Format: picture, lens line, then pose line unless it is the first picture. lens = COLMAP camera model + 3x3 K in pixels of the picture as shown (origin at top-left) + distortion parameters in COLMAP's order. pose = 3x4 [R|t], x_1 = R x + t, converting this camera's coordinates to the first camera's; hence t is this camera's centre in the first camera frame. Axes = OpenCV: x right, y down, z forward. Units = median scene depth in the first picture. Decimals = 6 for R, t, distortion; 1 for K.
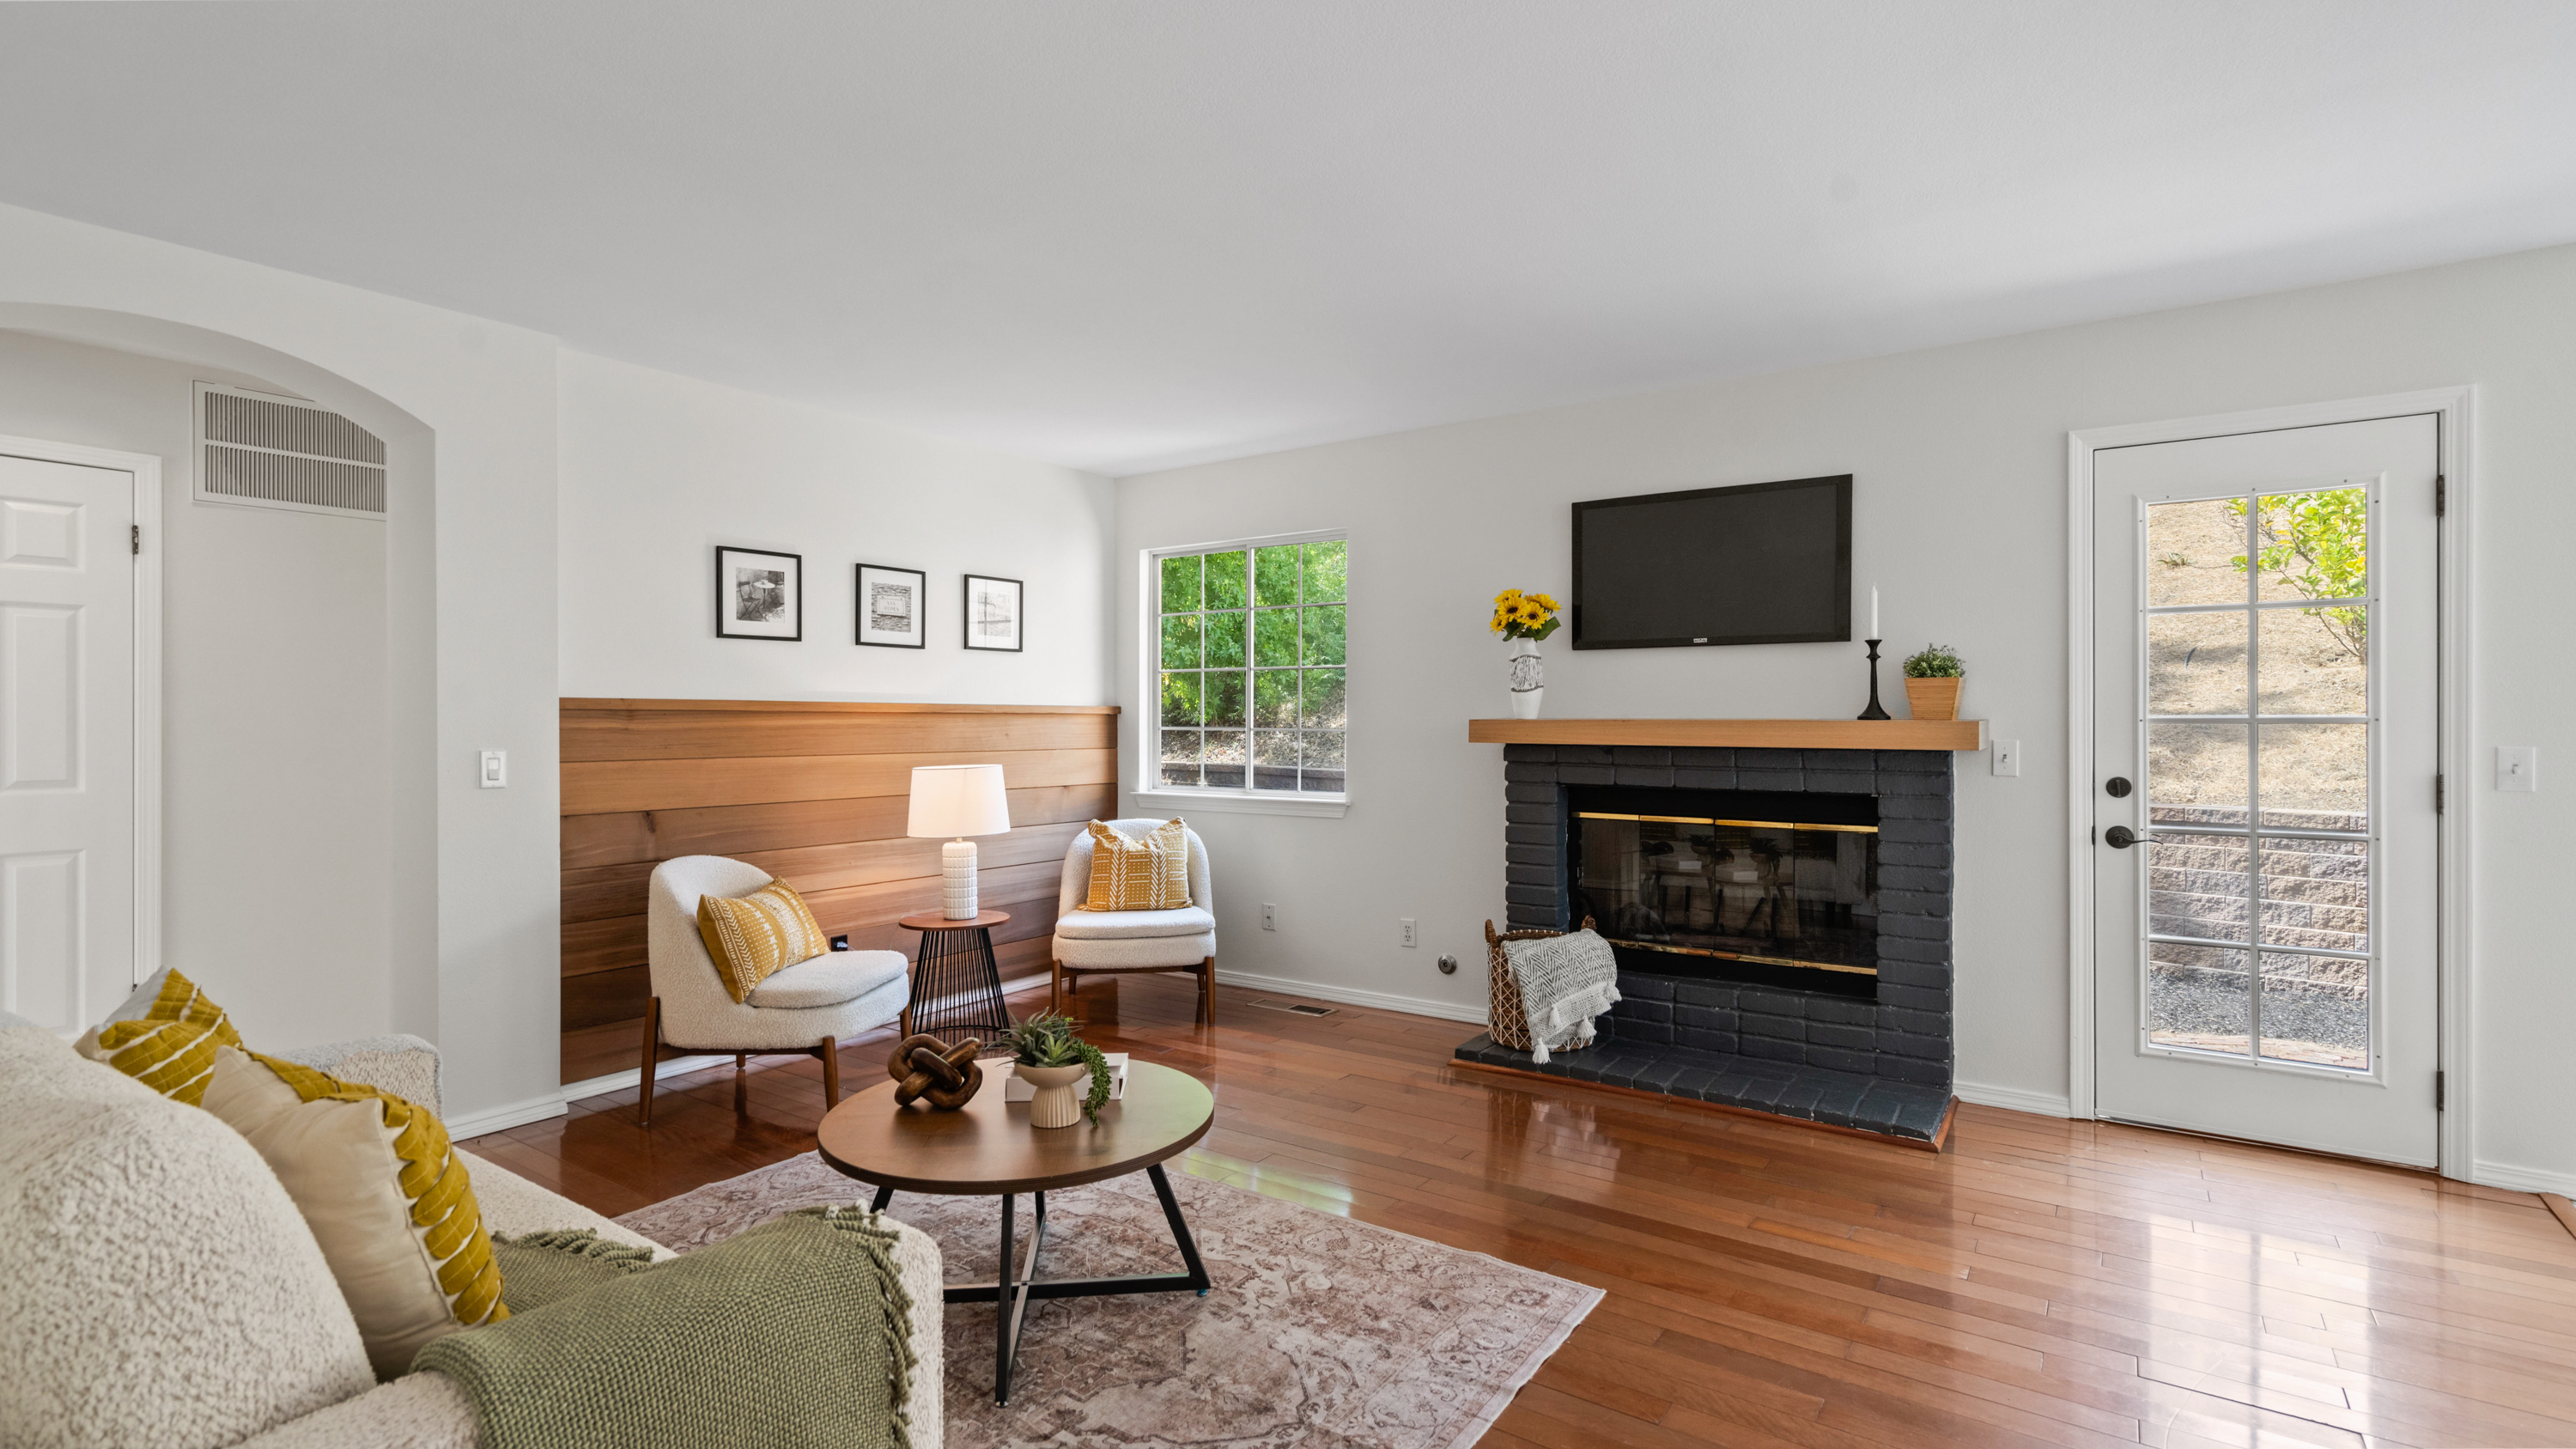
lens RADIAL K [[1164.5, 0, 1288.0], [0, 1164.5, 724.5], [0, 0, 1]] dist [0.001116, 0.000778]
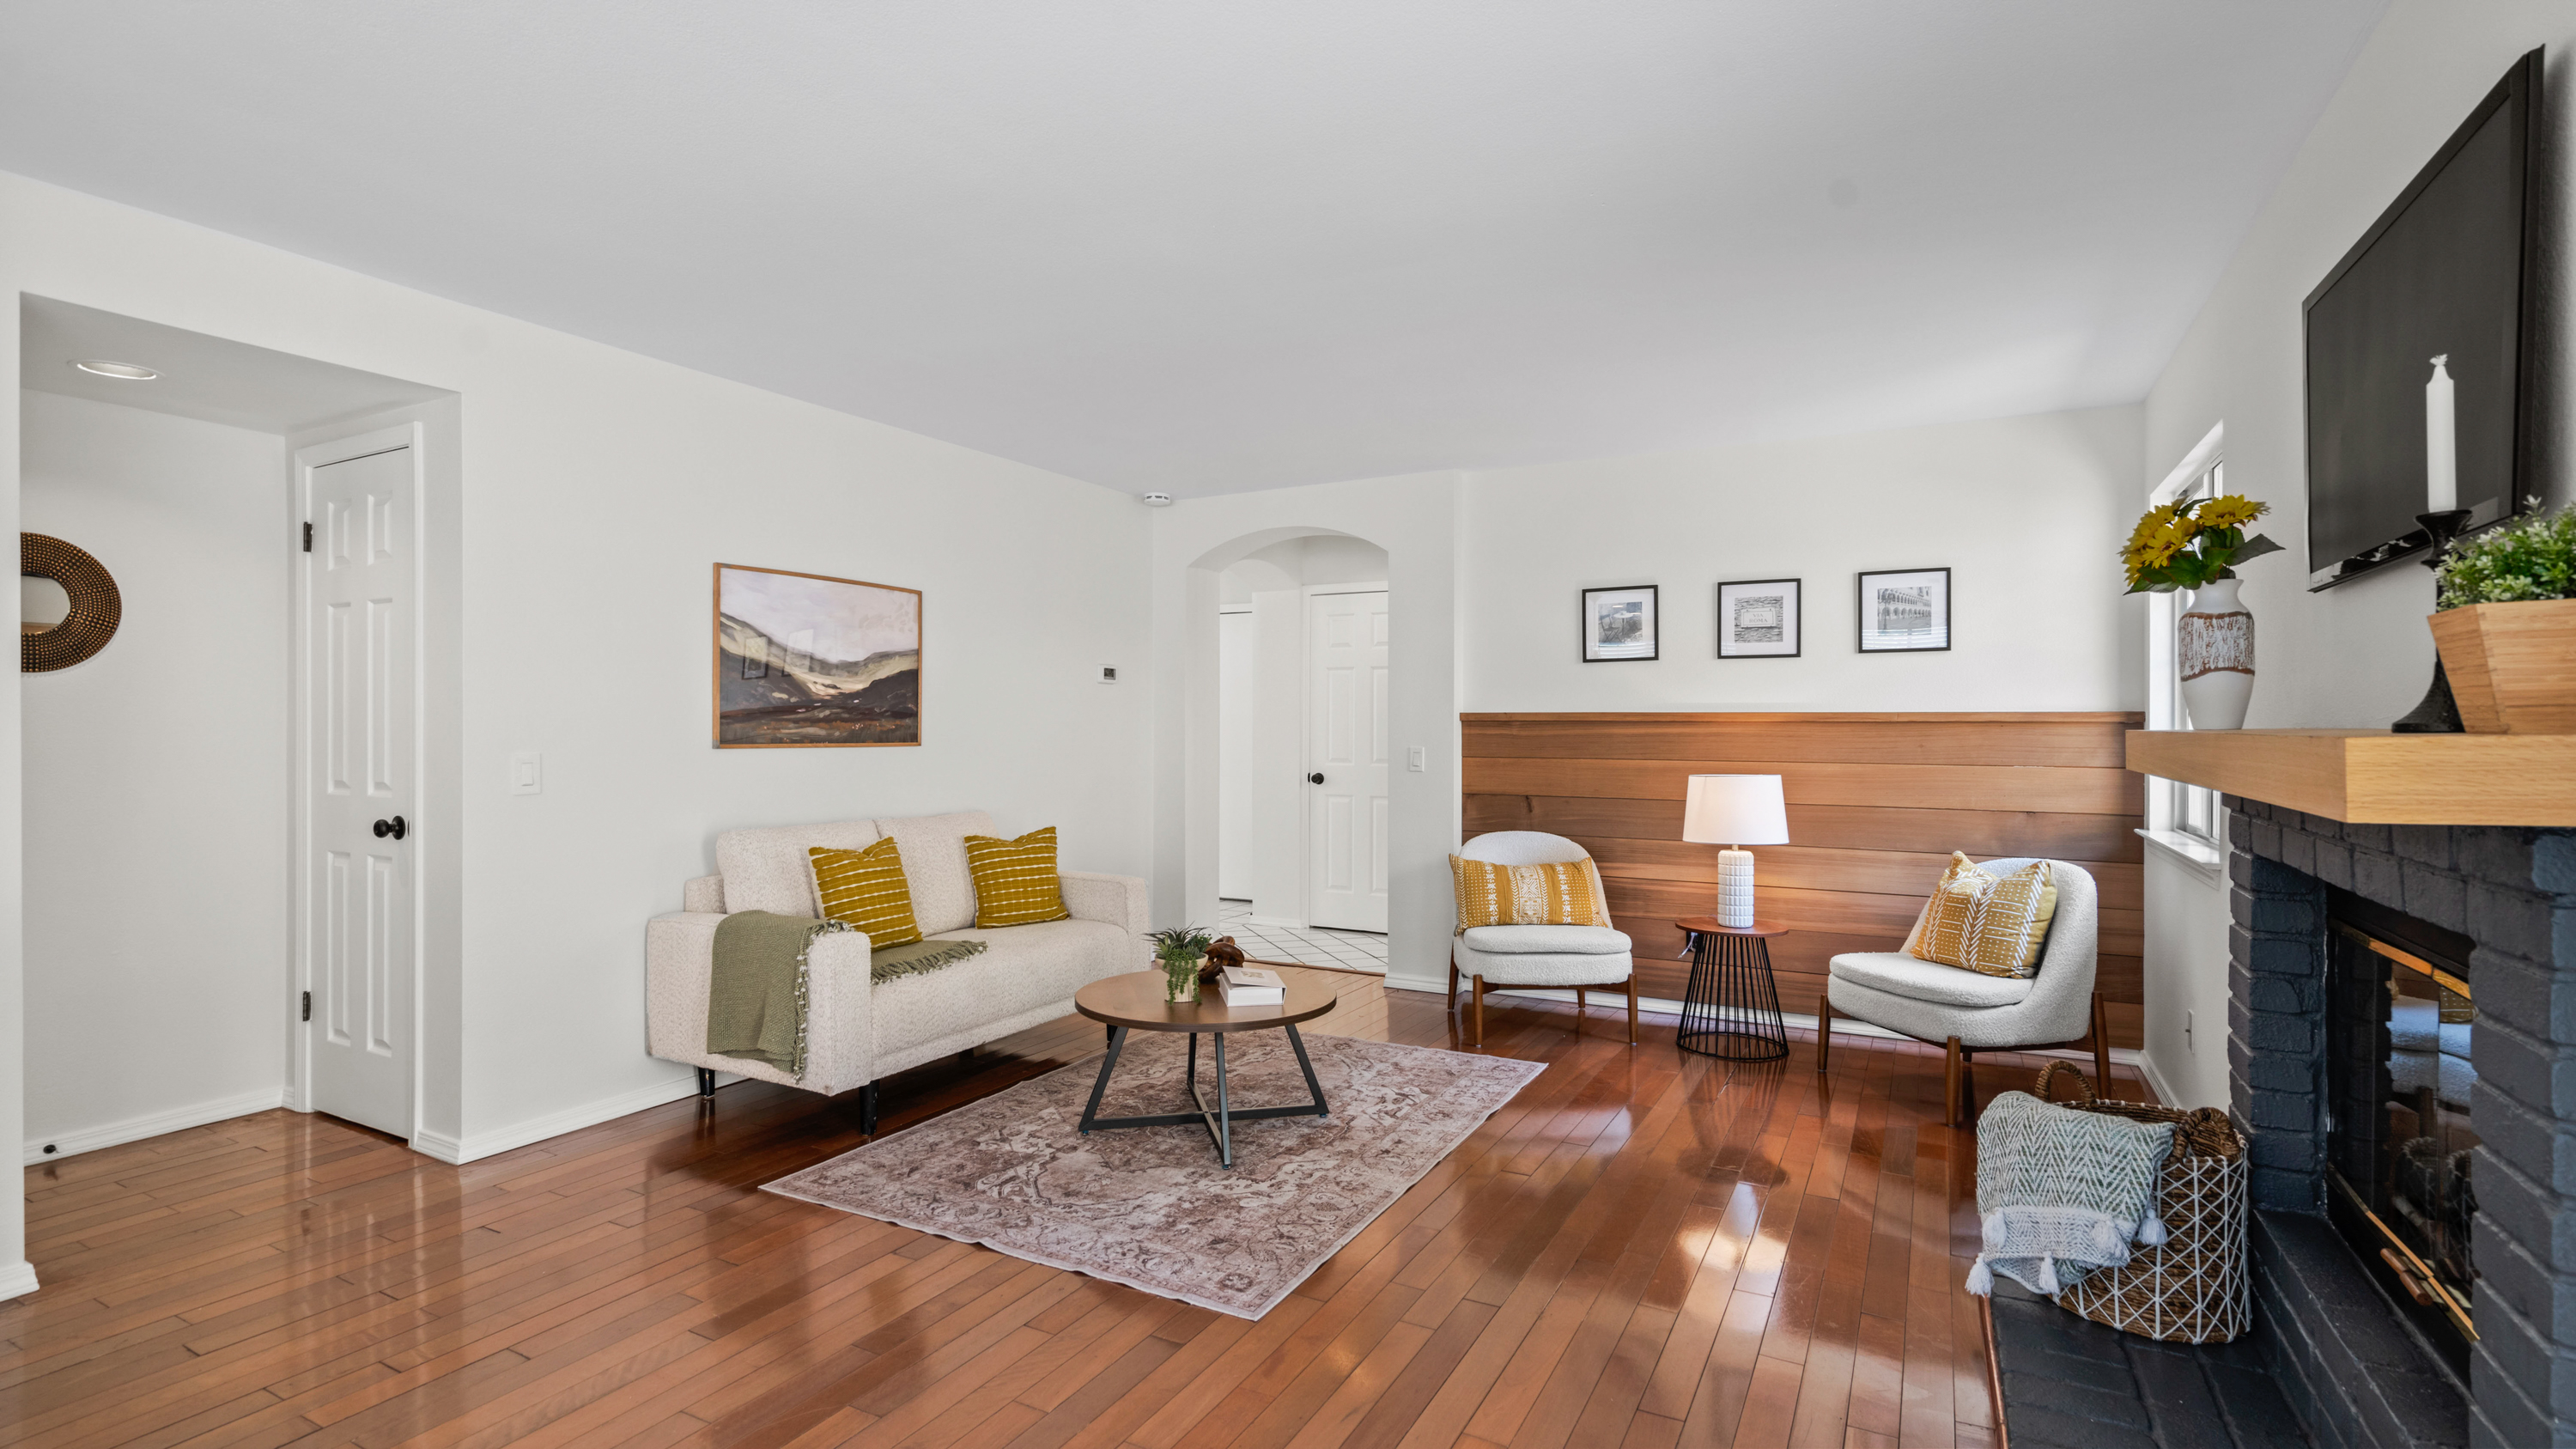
lens RADIAL K [[1164.5, 0, 1288.0], [0, 1164.5, 724.5], [0, 0, 1]] dist [0.001116, 0.000778]
pose [[0.133109, -0.002510, -0.991098, 0.709040], [-0.006193, 0.999975, -0.003364, -0.001837], [0.991082, 0.006585, 0.133090, 0.515399]]
